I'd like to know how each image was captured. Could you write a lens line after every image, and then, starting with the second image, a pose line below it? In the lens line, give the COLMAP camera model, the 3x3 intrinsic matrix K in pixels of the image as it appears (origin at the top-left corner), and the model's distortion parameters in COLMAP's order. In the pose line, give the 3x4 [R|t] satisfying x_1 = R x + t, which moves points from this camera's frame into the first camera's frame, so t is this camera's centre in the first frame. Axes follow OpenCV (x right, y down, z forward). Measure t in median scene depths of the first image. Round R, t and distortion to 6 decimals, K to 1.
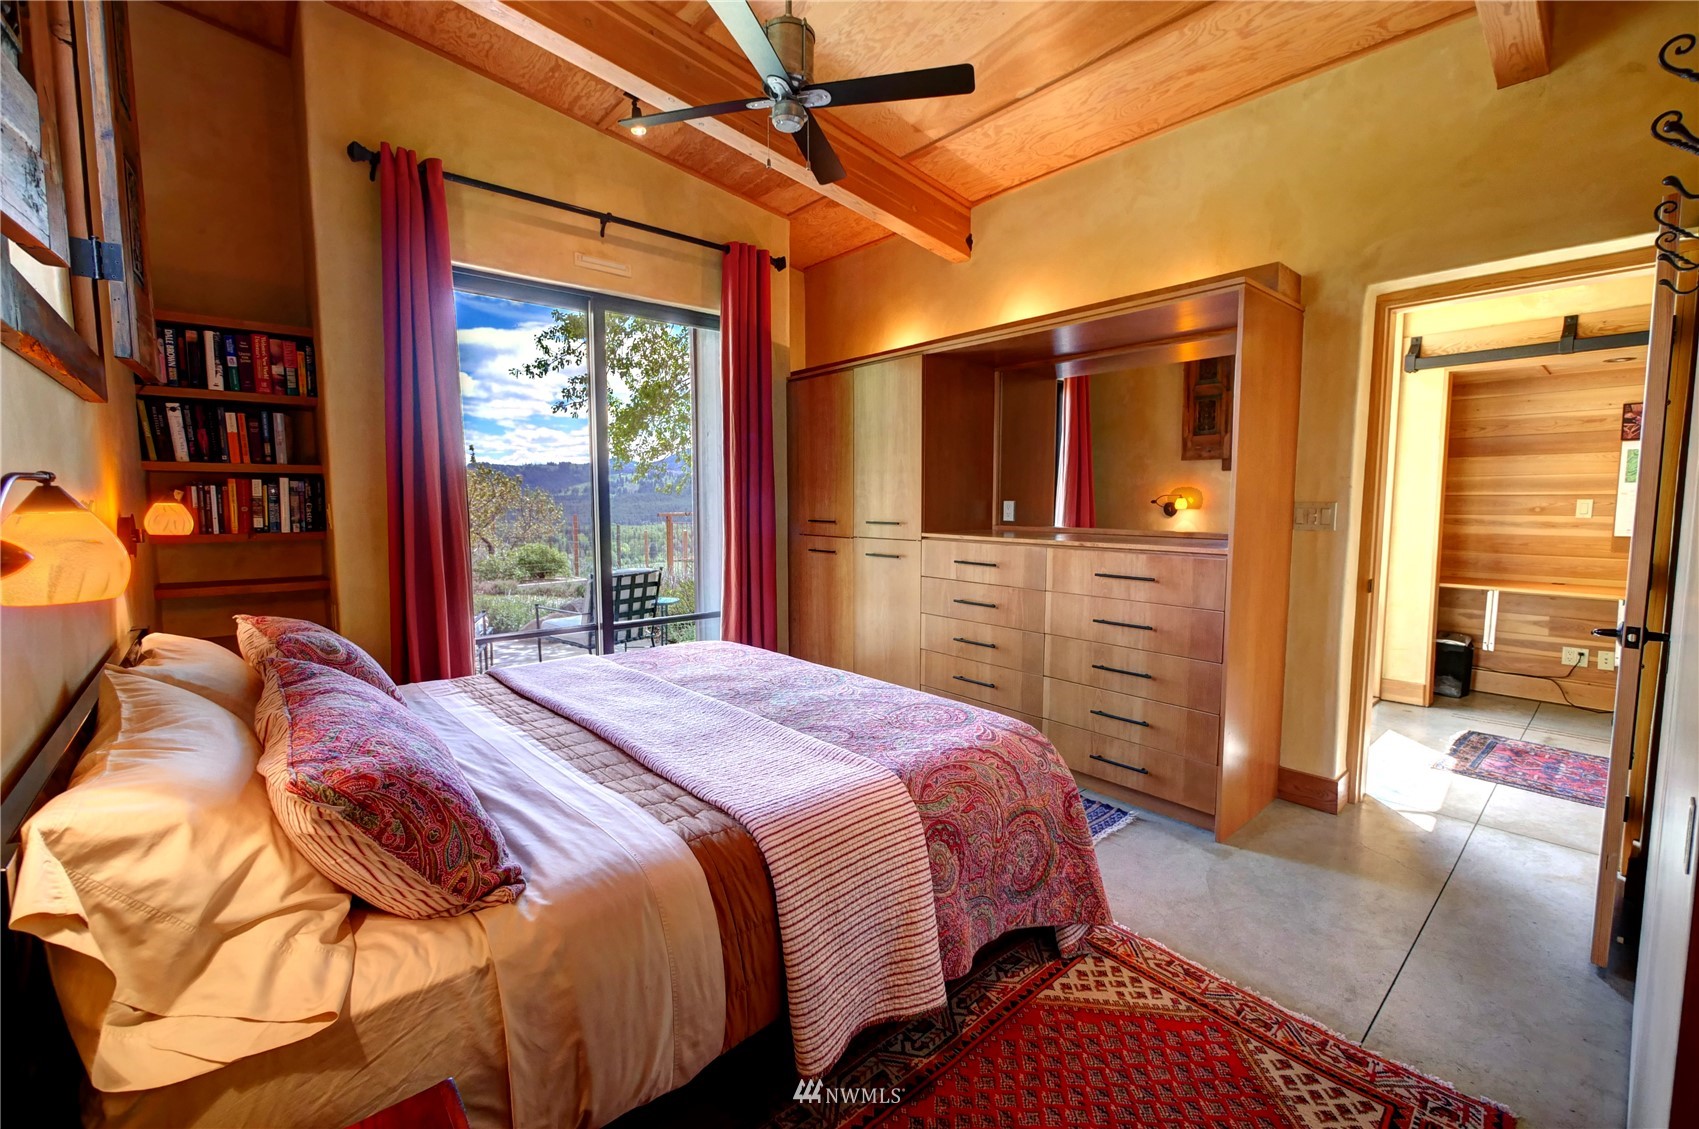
lens RADIAL K [[697.1, 0, 849.5], [0, 697.1, 564.5], [0, 0, 1]] dist [-0.000768, -0.000257]
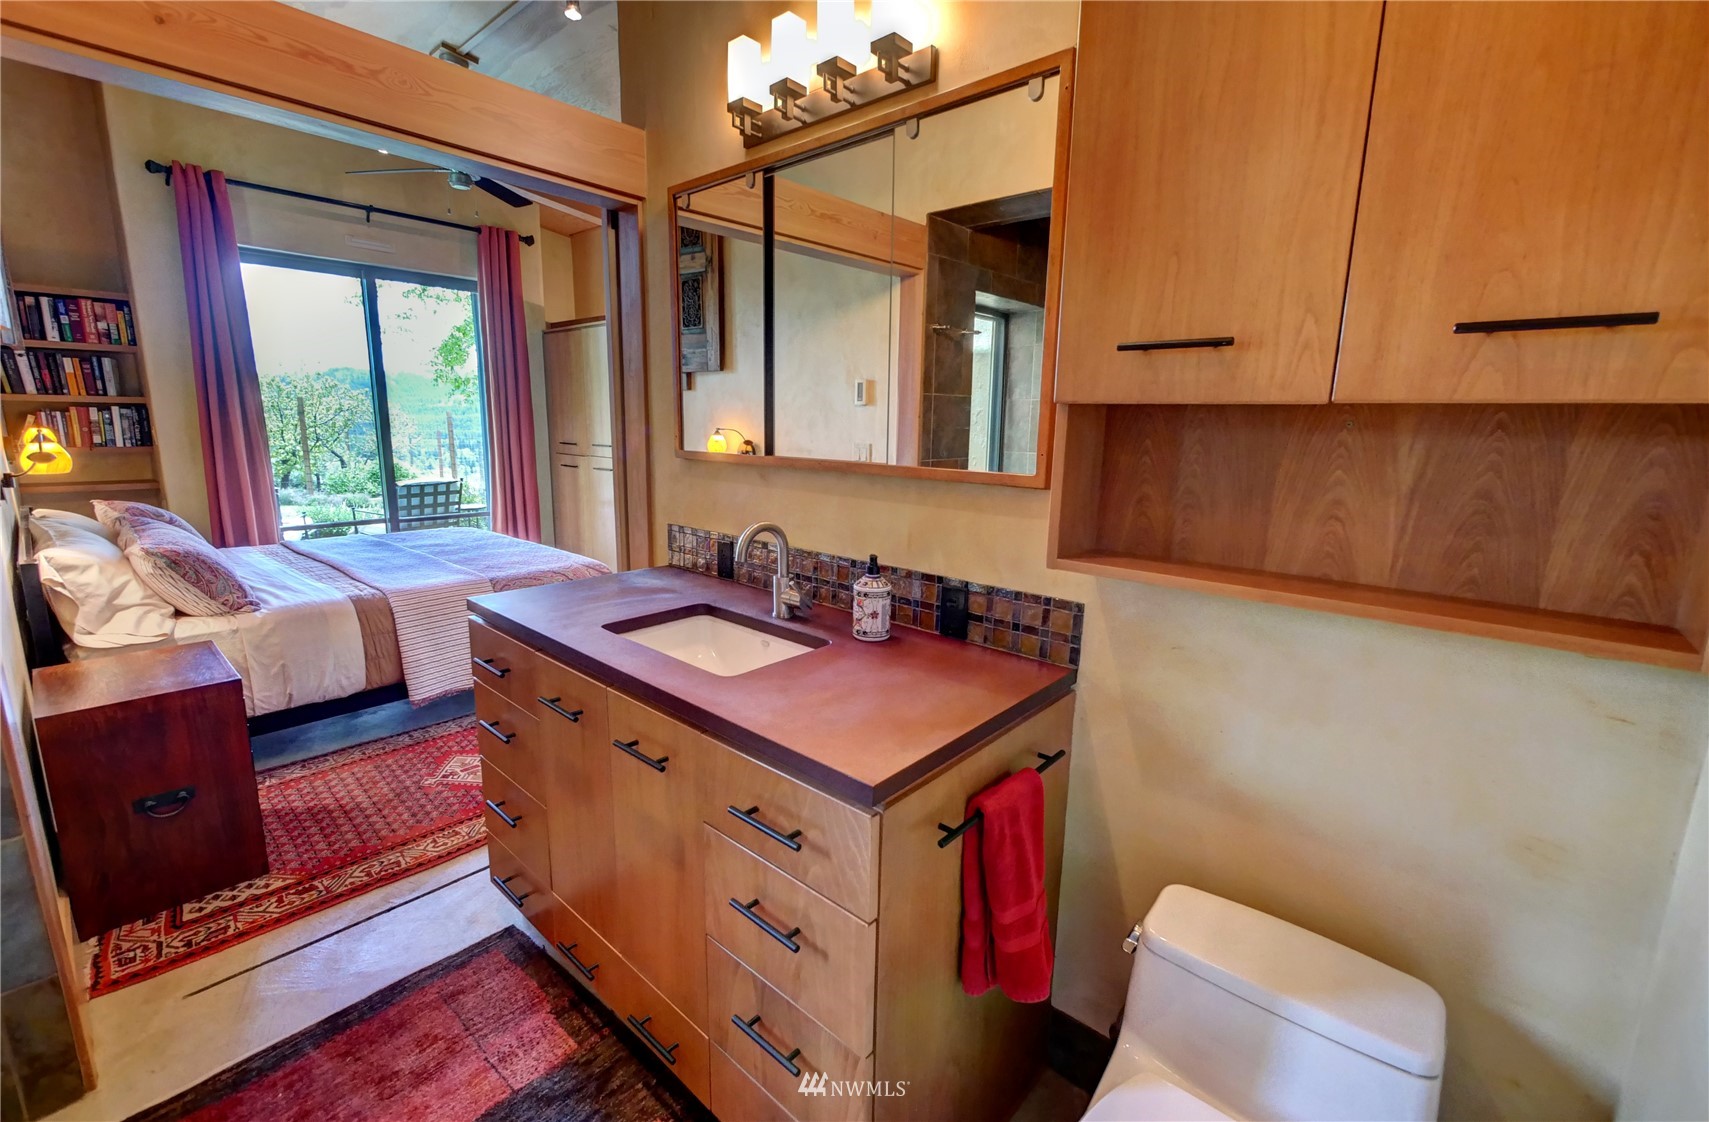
lens RADIAL K [[715.1, 0, 854.6], [0, 715.1, 554.2], [0, 0, 1]] dist [0.000133, 0.000489]
pose [[0.992508, -0.004200, 0.122104, 0.473054], [-0.007598, 0.995353, 0.095993, 0.019148], [-0.121940, -0.096202, 0.987864, -0.613838]]
